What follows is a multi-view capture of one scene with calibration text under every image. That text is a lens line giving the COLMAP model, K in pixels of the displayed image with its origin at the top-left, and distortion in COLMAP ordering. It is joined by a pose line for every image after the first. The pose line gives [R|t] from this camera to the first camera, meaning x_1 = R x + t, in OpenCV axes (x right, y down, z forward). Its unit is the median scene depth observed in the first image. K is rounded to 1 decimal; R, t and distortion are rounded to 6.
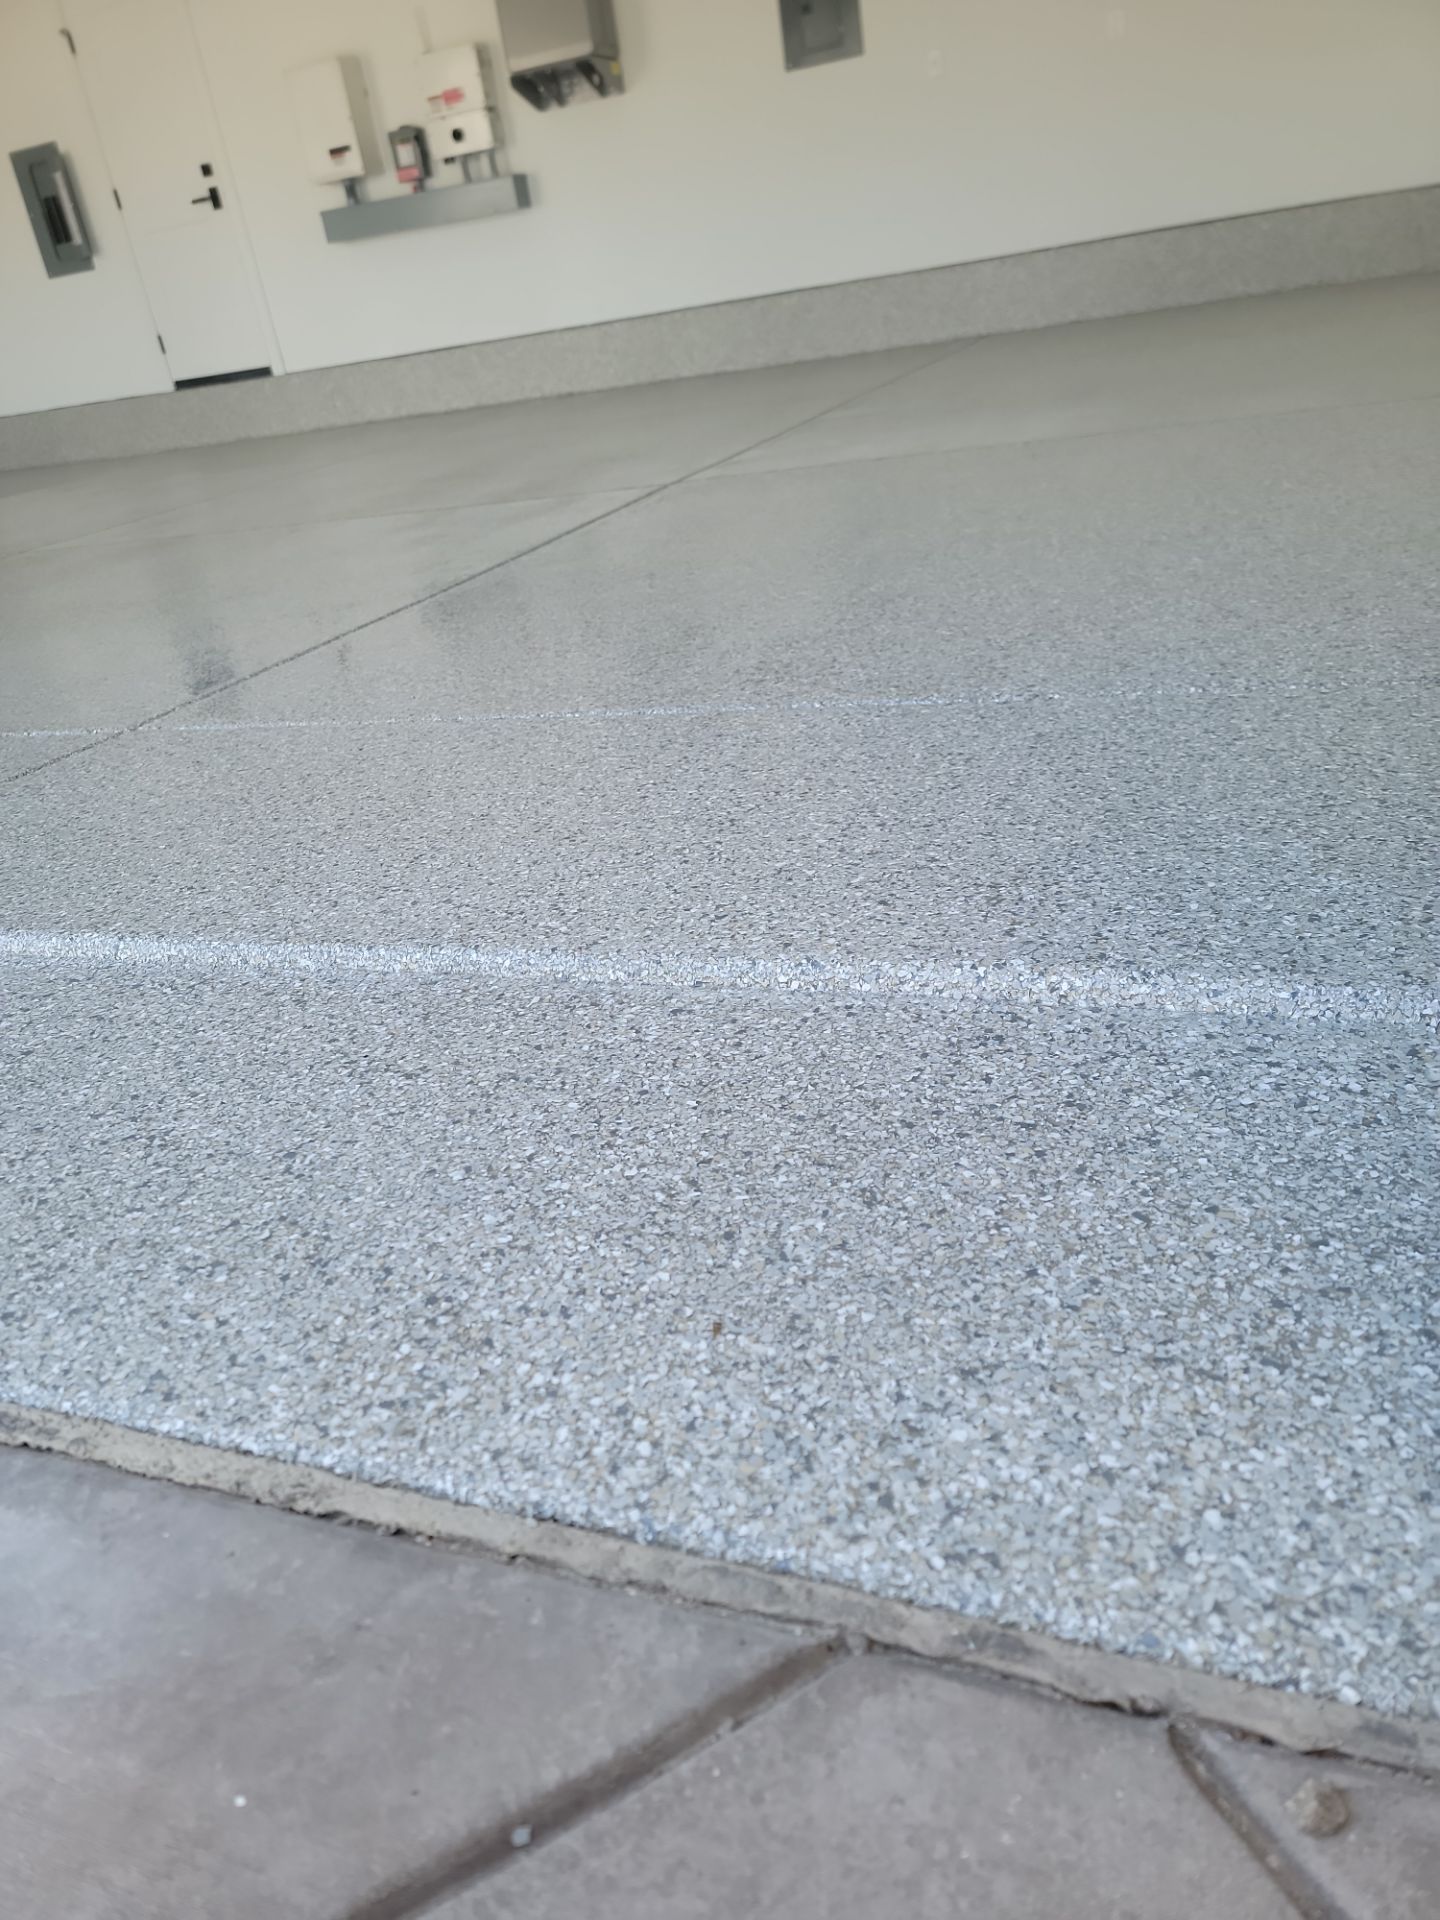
lens RADIAL K [[1347.1, 0, 744.9], [0, 1347.1, 956.6], [0, 0, 1]] dist [0.081485, -0.074391]
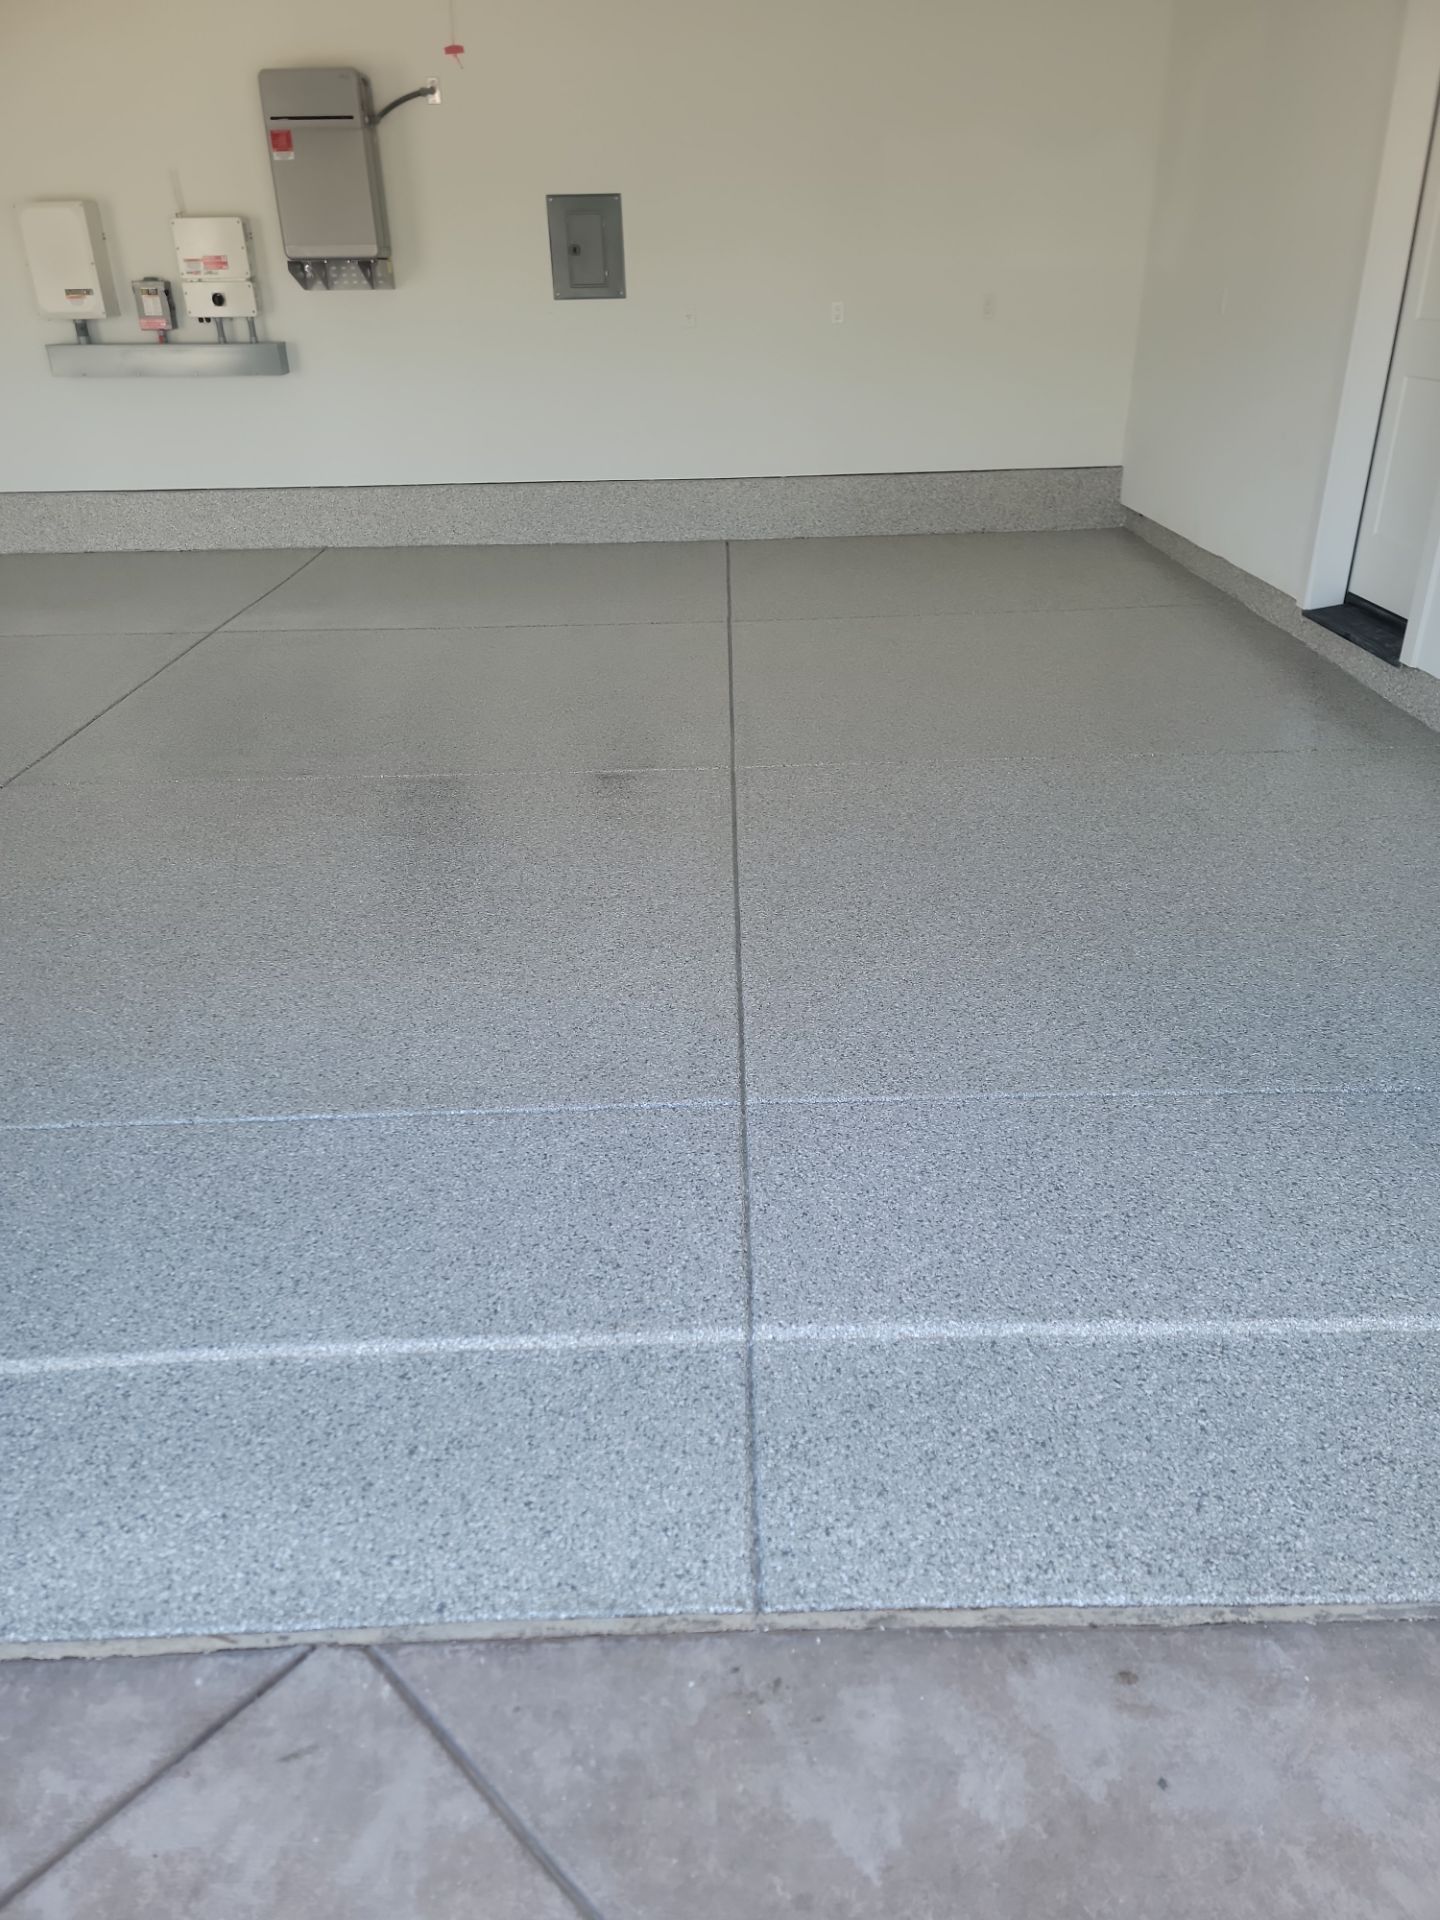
lens RADIAL K [[1350.7, 0, 735.4], [0, 1350.7, 941.1], [0, 0, 1]] dist [0.089456, -0.078525]
pose [[0.922267, -0.046170, 0.383787, -0.270619], [0.057054, 0.998226, -0.017018, -0.085111], [-0.382320, 0.037592, 0.923265, -0.070723]]
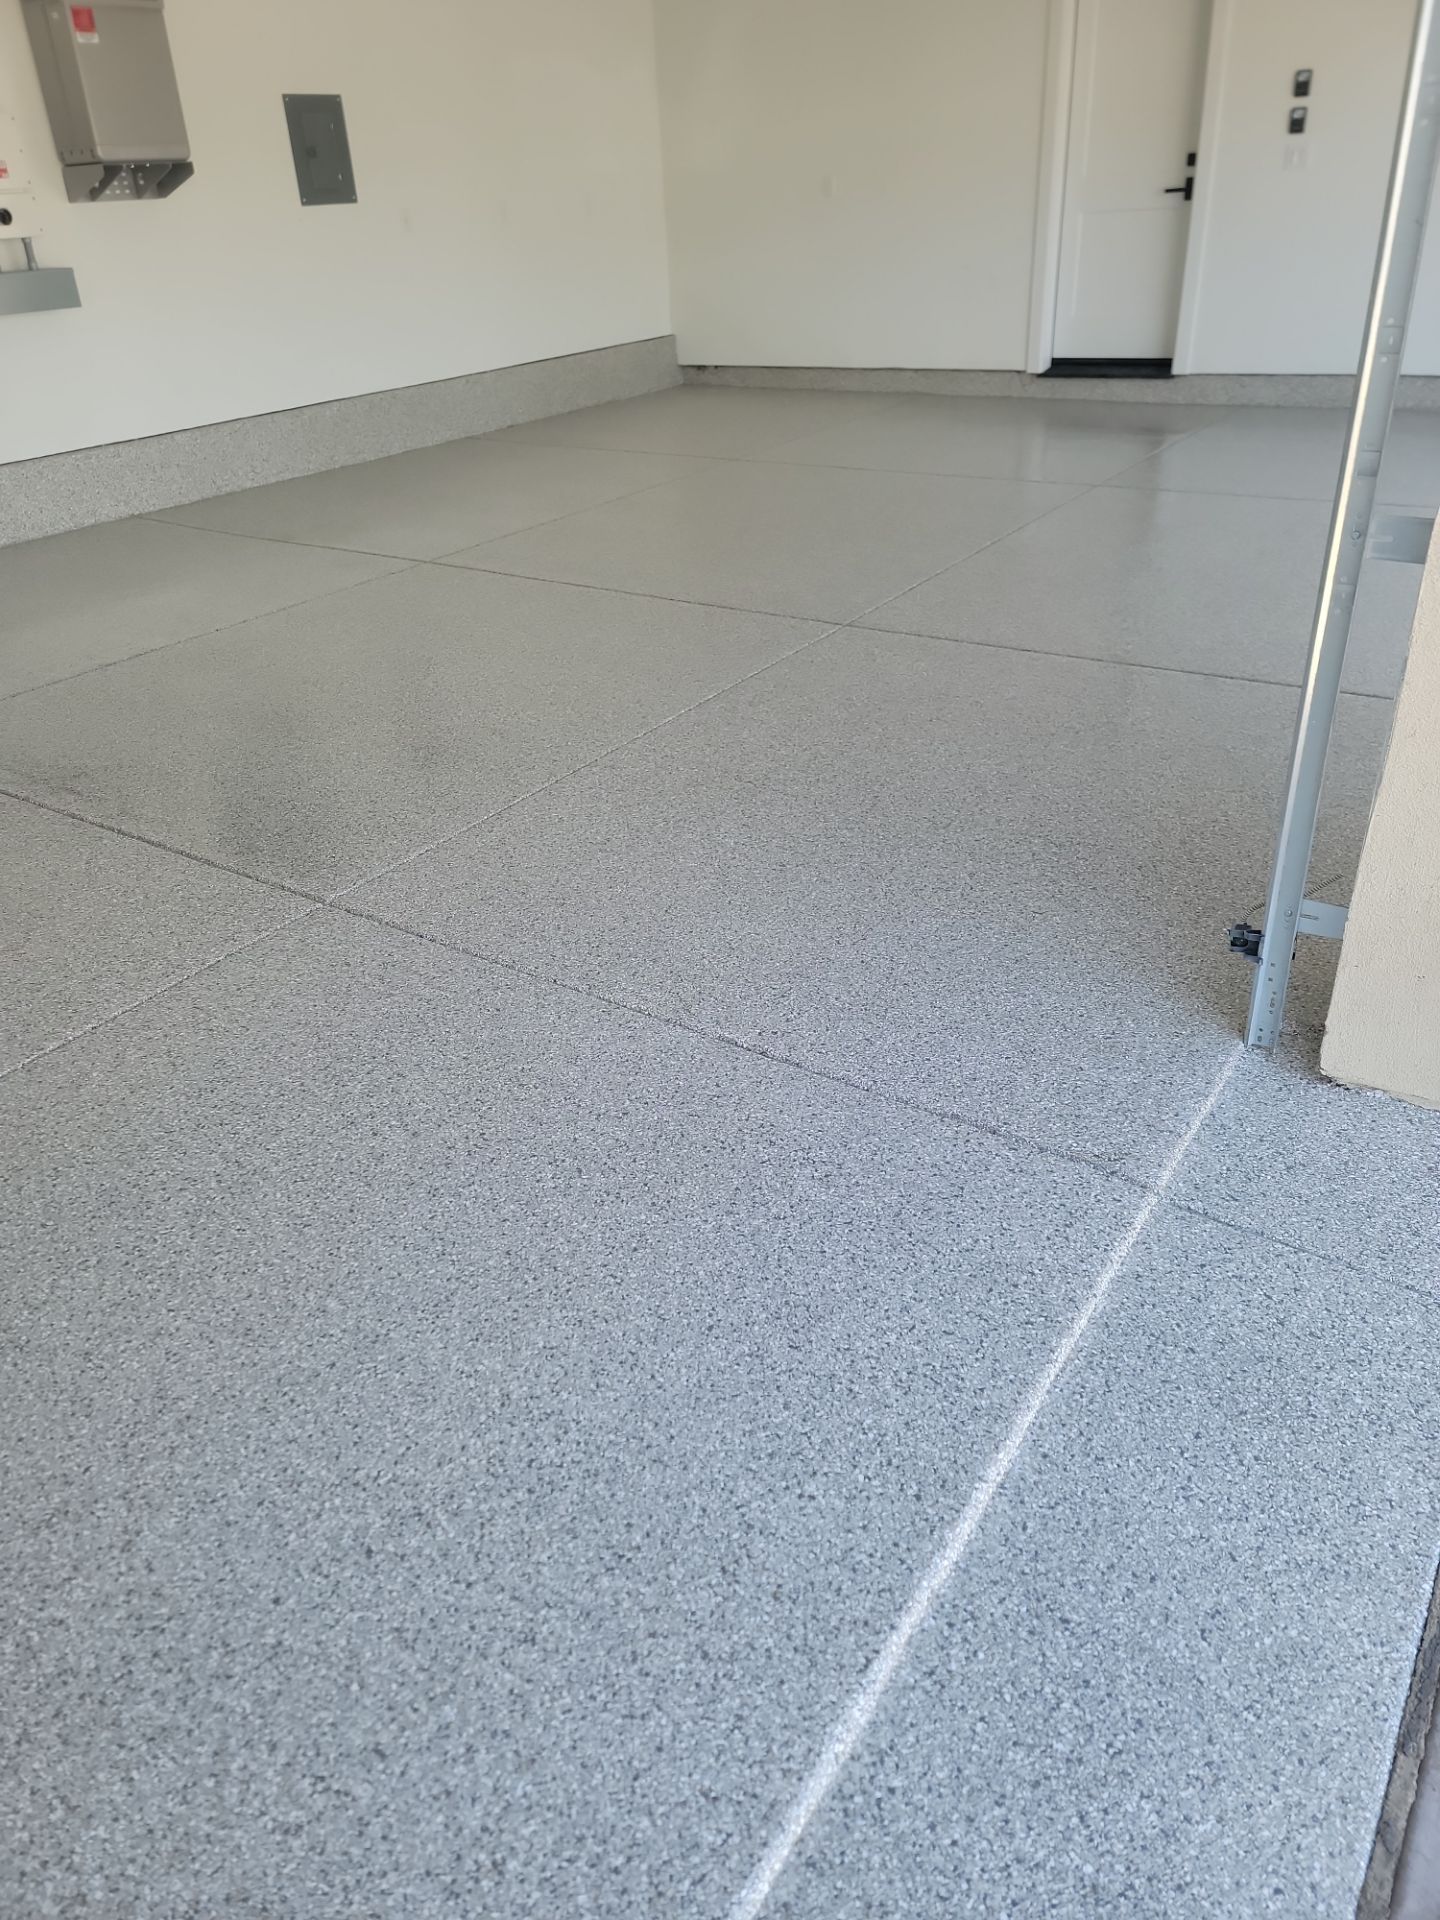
lens RADIAL K [[1452.2, 0, 717.5], [0, 1452.2, 918.7], [0, 0, 1]] dist [0.000550, -0.006360]
pose [[0.221414, -0.315263, 0.922814, -1.016728], [0.452060, 0.871664, 0.189324, -0.221585], [-0.864071, 0.375248, 0.335516, 0.523211]]
